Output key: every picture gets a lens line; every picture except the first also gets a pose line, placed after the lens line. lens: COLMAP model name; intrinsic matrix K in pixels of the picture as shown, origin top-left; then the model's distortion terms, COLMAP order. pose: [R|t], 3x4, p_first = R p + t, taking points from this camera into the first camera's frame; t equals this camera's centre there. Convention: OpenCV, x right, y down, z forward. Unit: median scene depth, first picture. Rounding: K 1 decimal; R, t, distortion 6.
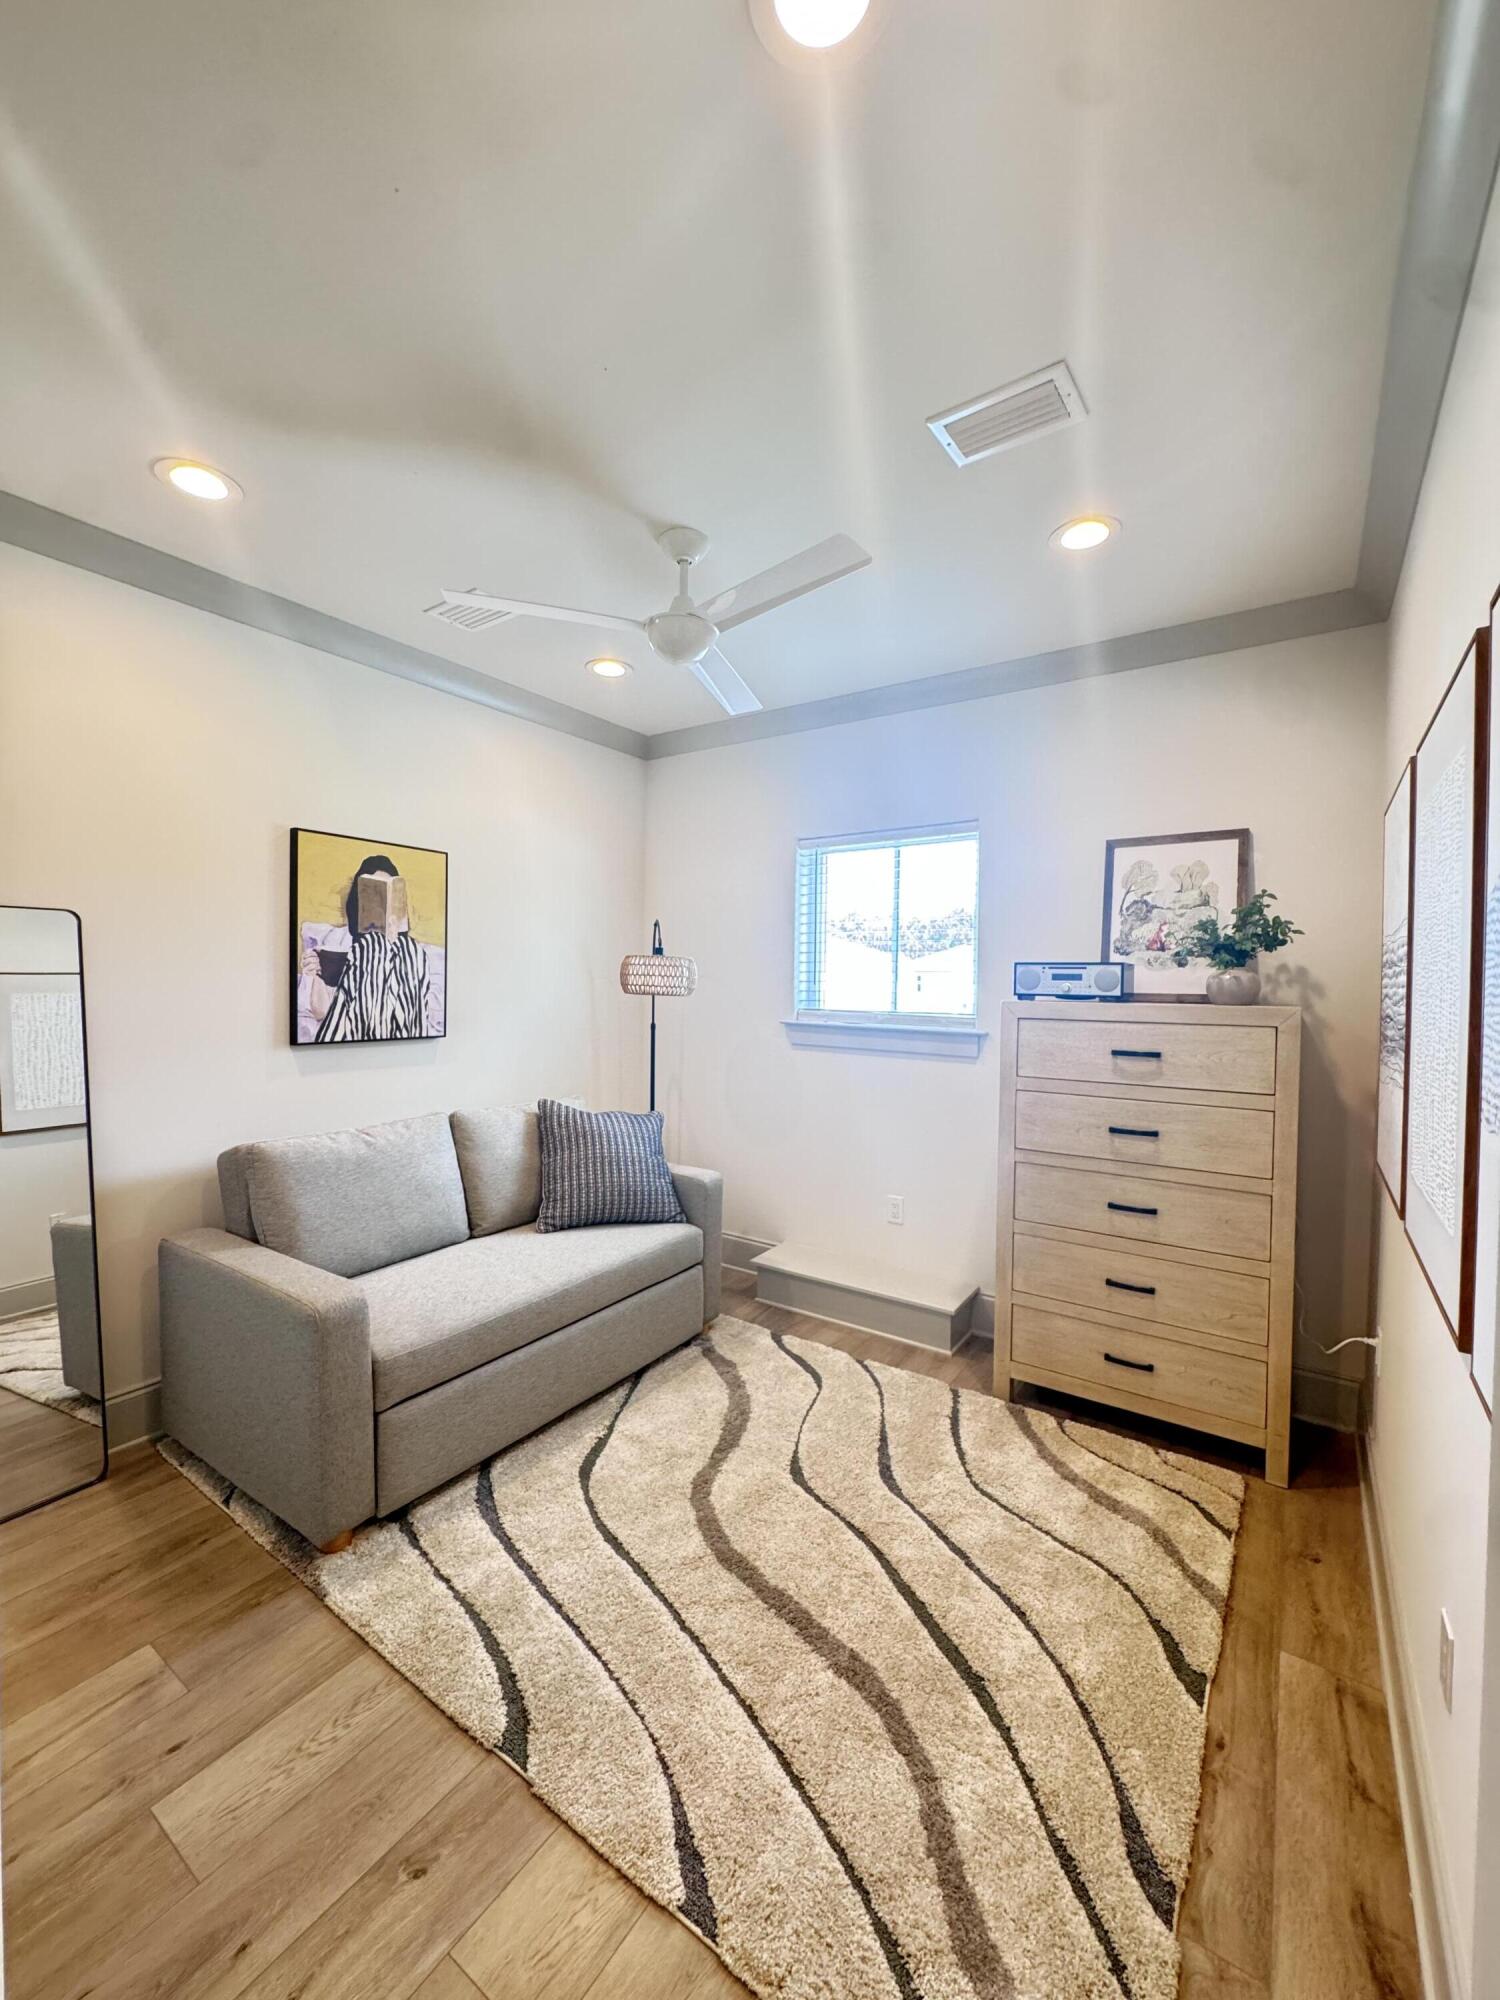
lens RADIAL K [[795.9, 0, 745.9], [0, 795.9, 999.8], [0, 0, 1]] dist [-0.001860, -0.000345]
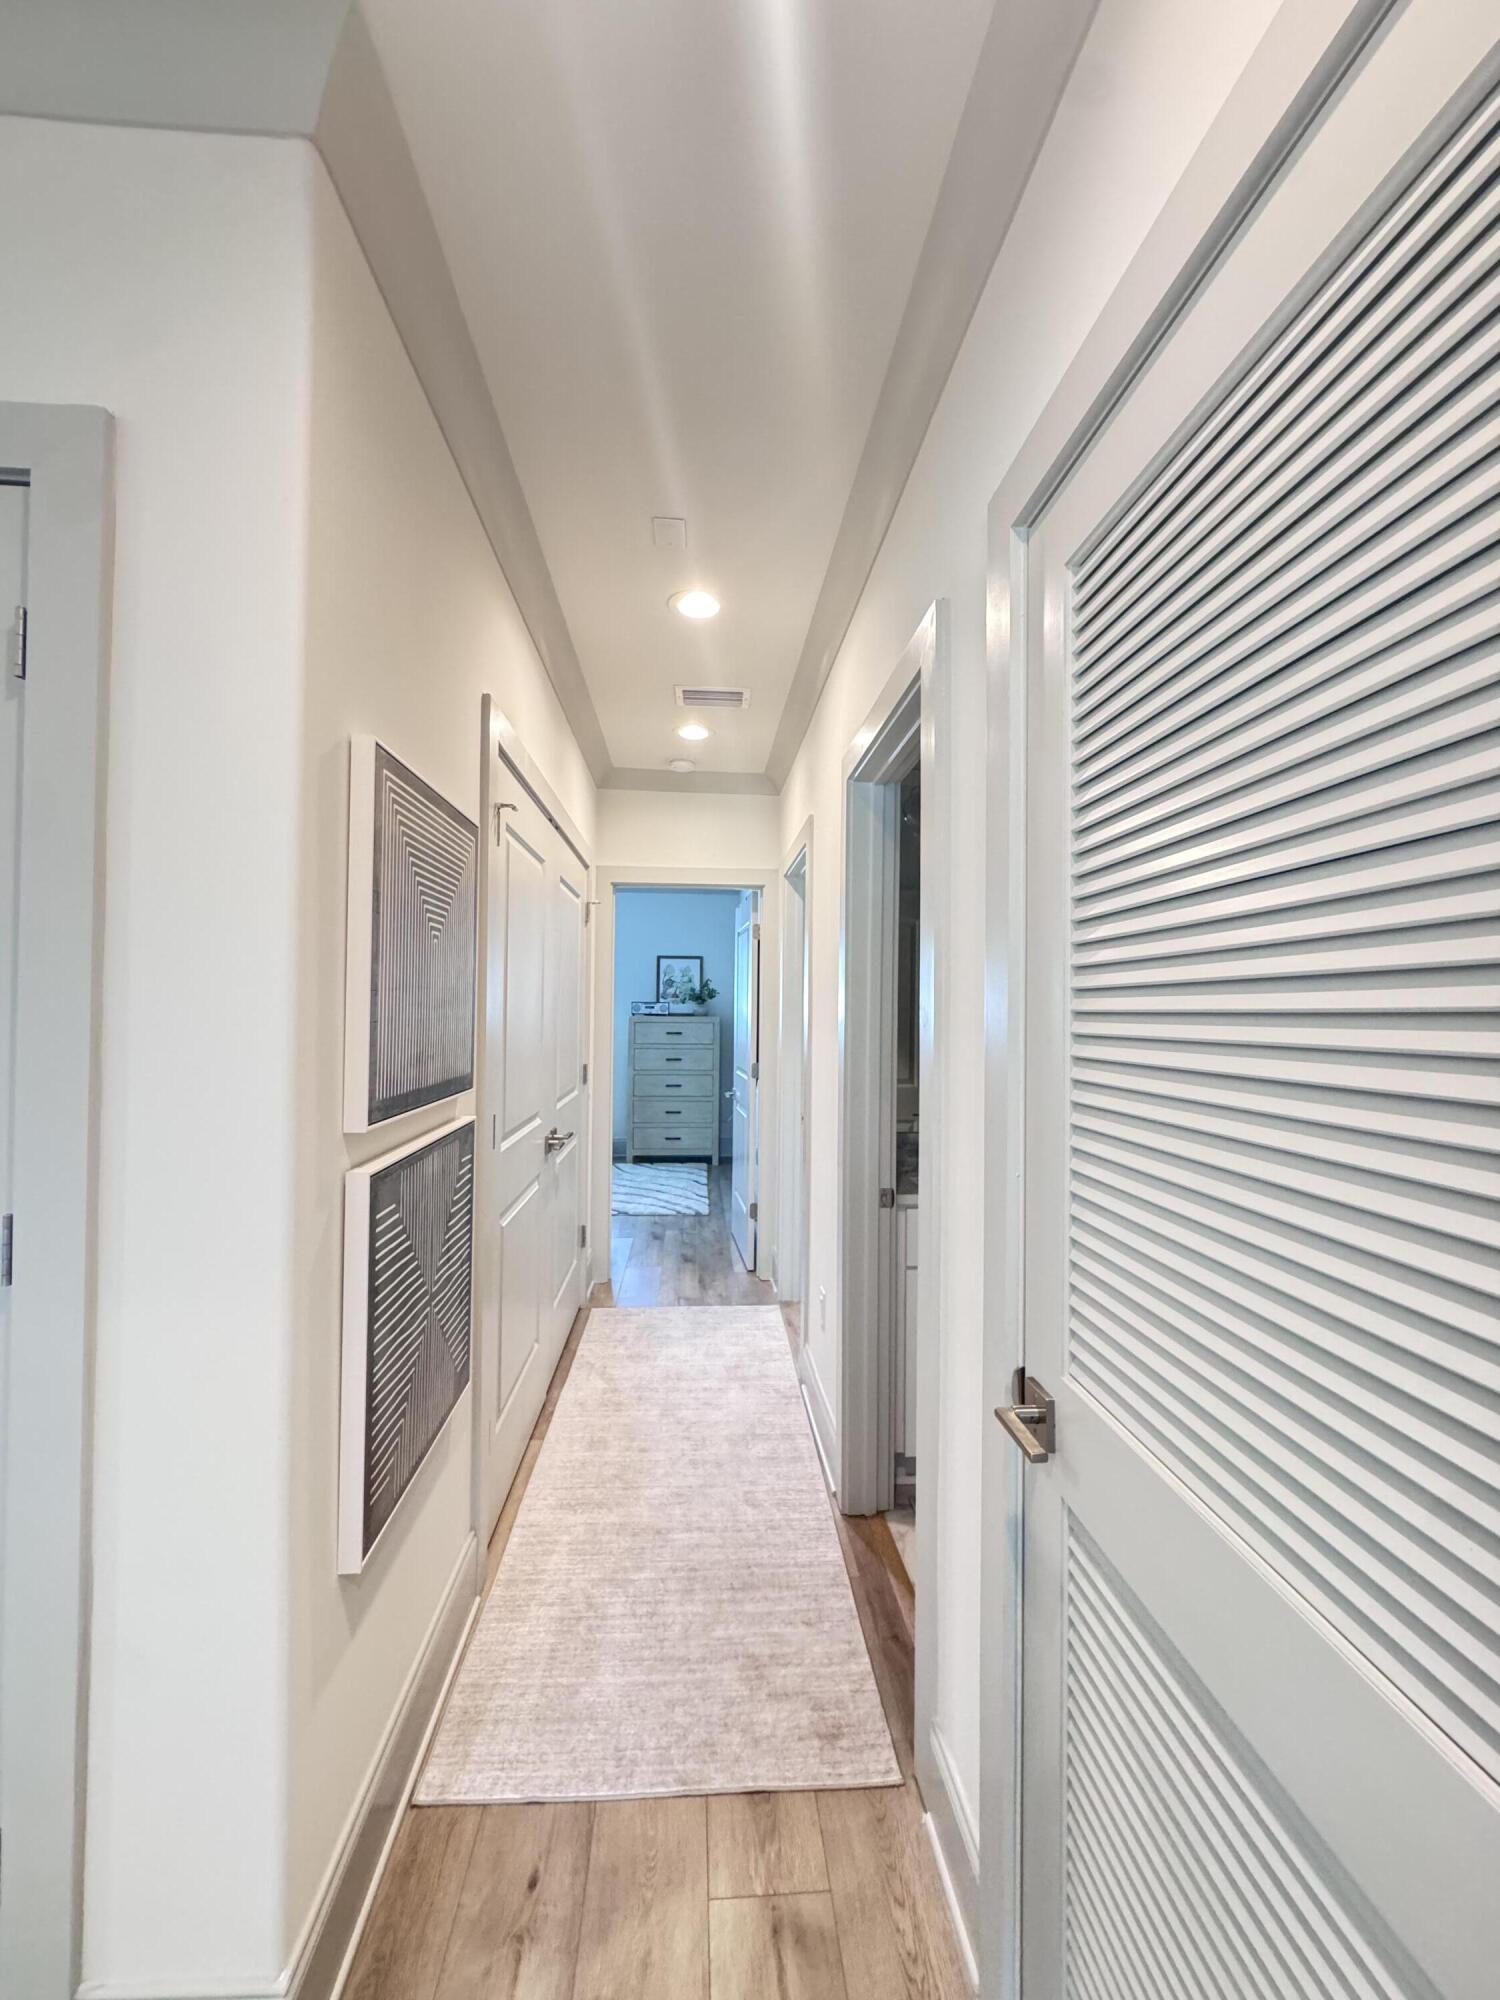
lens RADIAL K [[795.9, 0, 747.9], [0, 795.9, 1001.6], [0, 0, 1]] dist [-0.001860, -0.000345]
pose [[0.783525, 0.009292, 0.621290, -1.044676], [0.011956, 0.999478, -0.030025, 0.038710], [-0.621245, 0.030954, 0.783005, -1.372753]]
